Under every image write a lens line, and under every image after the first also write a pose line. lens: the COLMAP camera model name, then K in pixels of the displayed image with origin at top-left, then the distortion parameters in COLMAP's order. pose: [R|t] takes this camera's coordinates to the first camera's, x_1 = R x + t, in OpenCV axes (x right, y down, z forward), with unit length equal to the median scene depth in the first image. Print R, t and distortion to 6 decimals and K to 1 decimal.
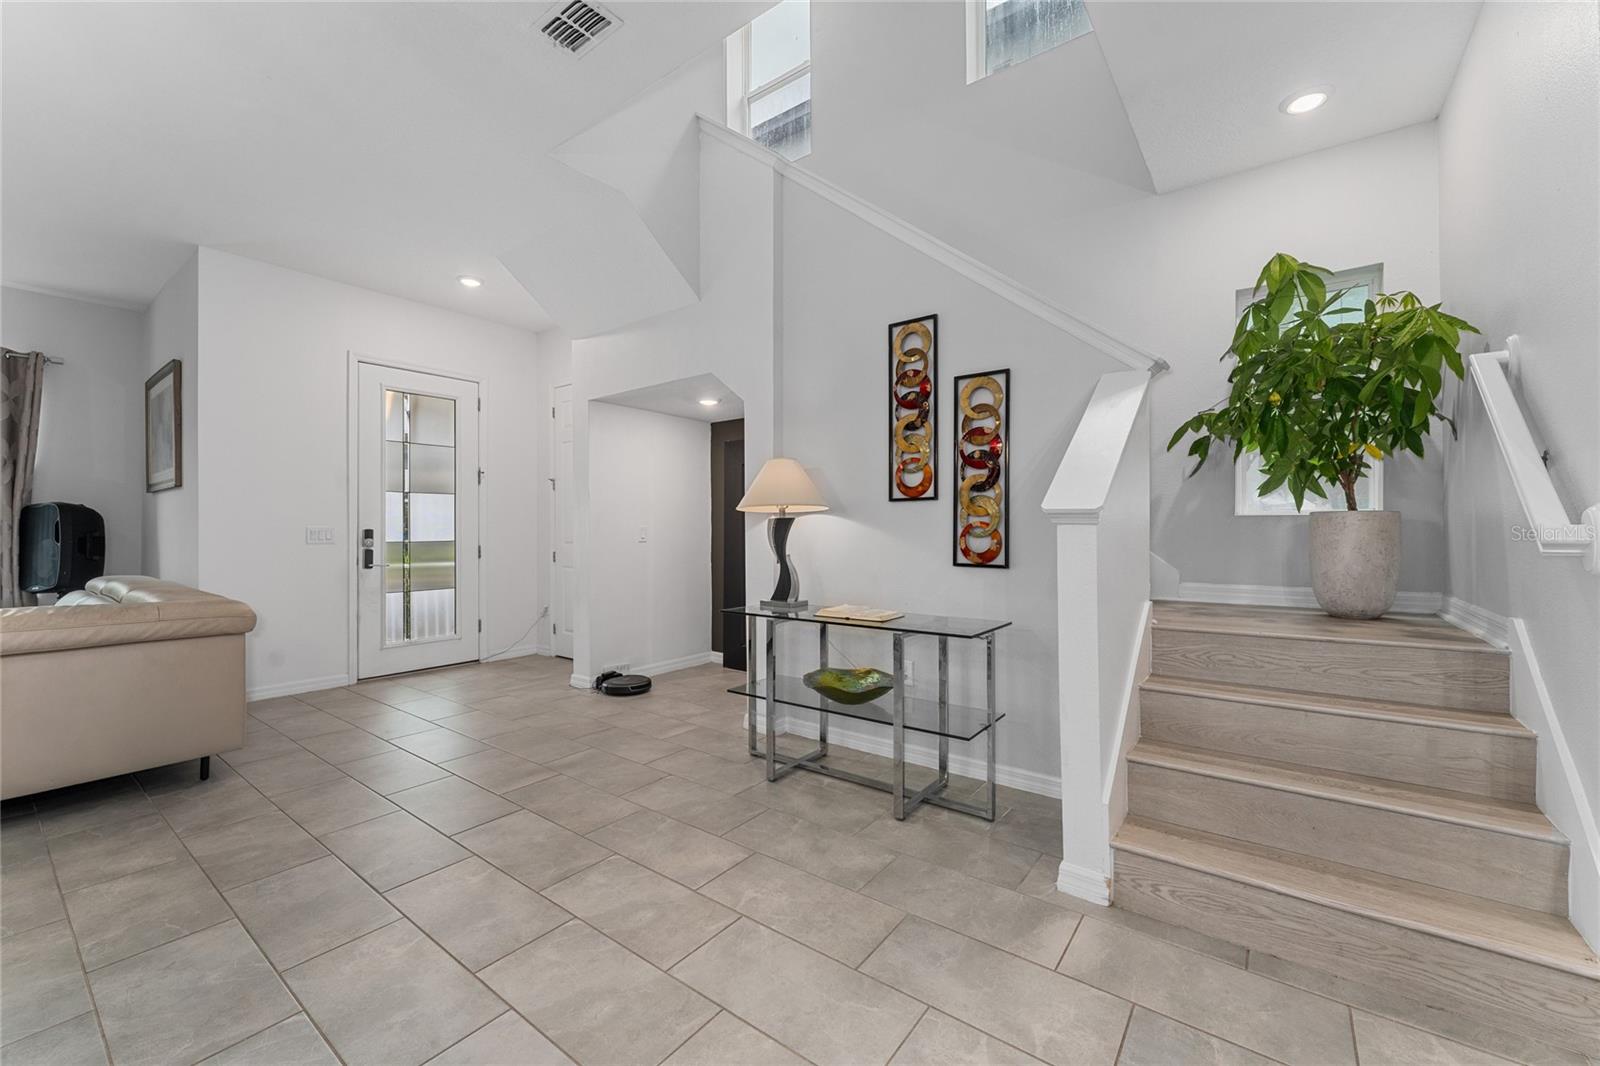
lens RADIAL K [[638.5, 0, 800.0], [0, 638.5, 525.2], [0, 0, 1]] dist [0.001109, -0.000666]
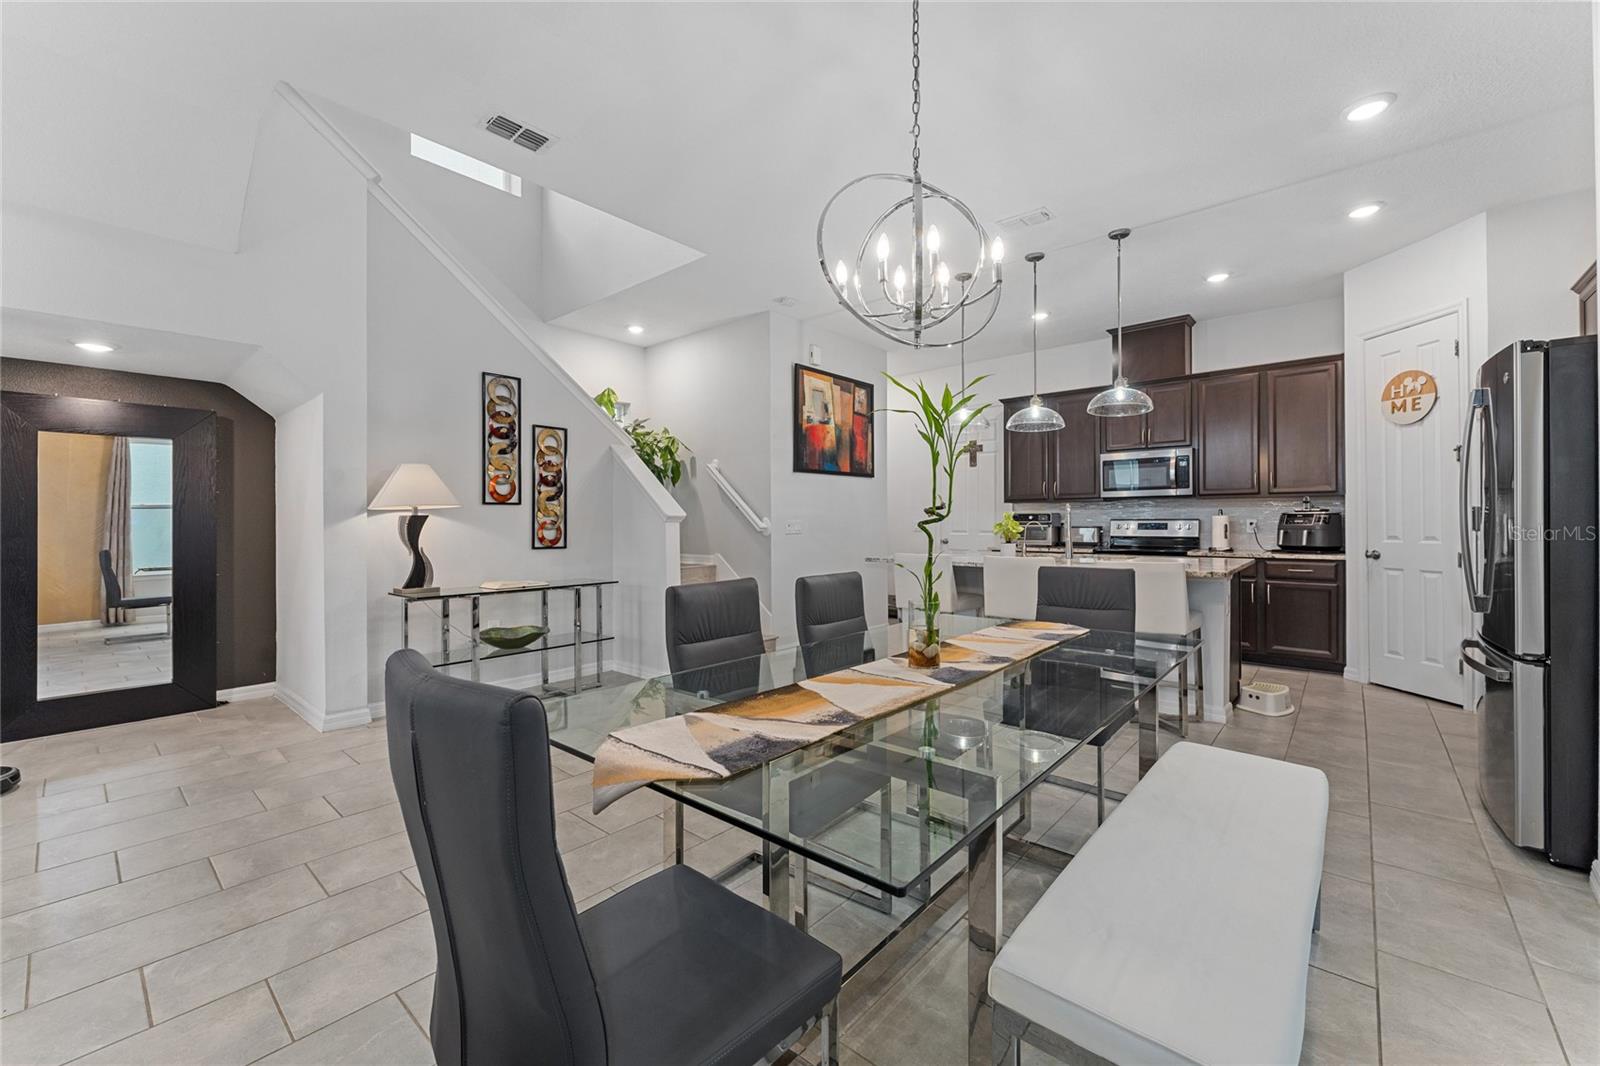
lens RADIAL K [[638.5, 0, 793.9], [0, 638.5, 523.3], [0, 0, 1]] dist [0.001109, -0.000666]
pose [[0.078293, 0.003400, 0.996925, -1.247592], [-0.000556, 0.999994, -0.003367, 0.007122], [-0.996930, -0.000291, 0.078294, 0.271593]]
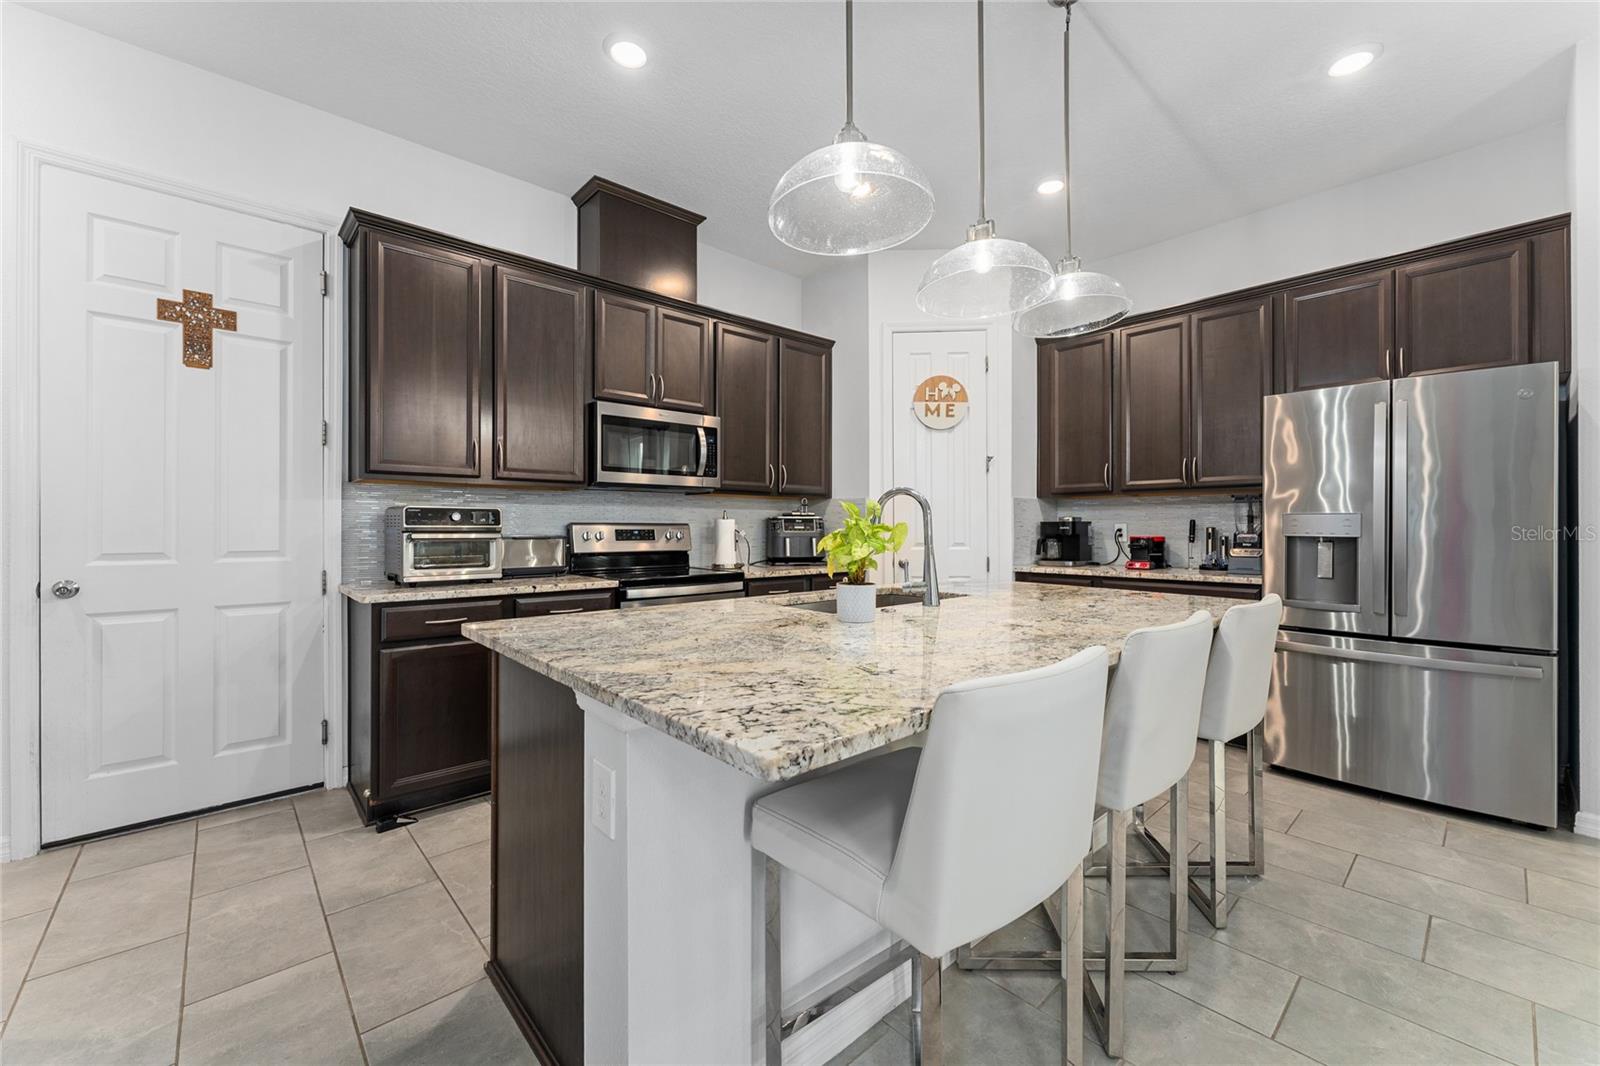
lens RADIAL K [[638.5, 0, 797.9], [0, 638.5, 531.3], [0, 0, 1]] dist [0.001109, -0.000666]
pose [[-0.981218, 0.003872, 0.192861, 0.338417], [0.004097, 0.999991, 0.000766, 0.002222], [-0.192857, 0.001542, -0.981226, 0.462478]]
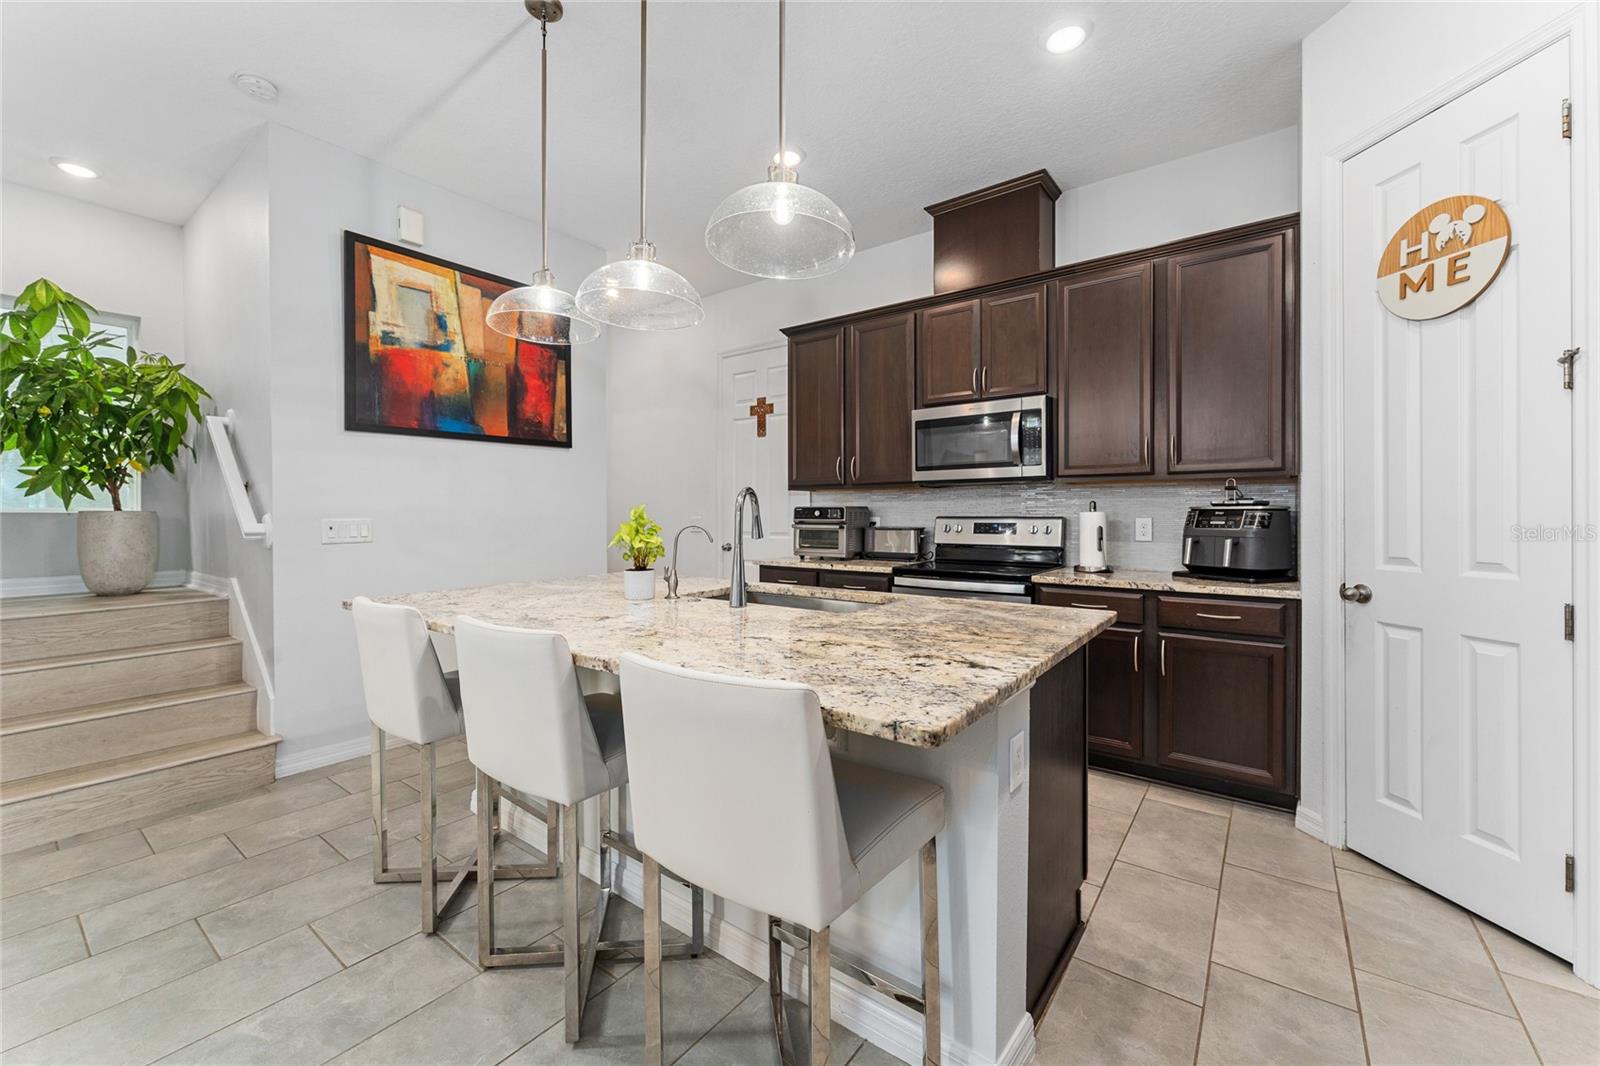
lens RADIAL K [[638.5, 0, 794.5], [0, 638.5, 519.2], [0, 0, 1]] dist [0.001109, -0.000666]
pose [[0.006865, -0.003512, 0.999970, -0.372426], [-0.002504, 0.999991, 0.003530, -0.012676], [-0.999973, -0.002528, 0.006856, -0.332342]]
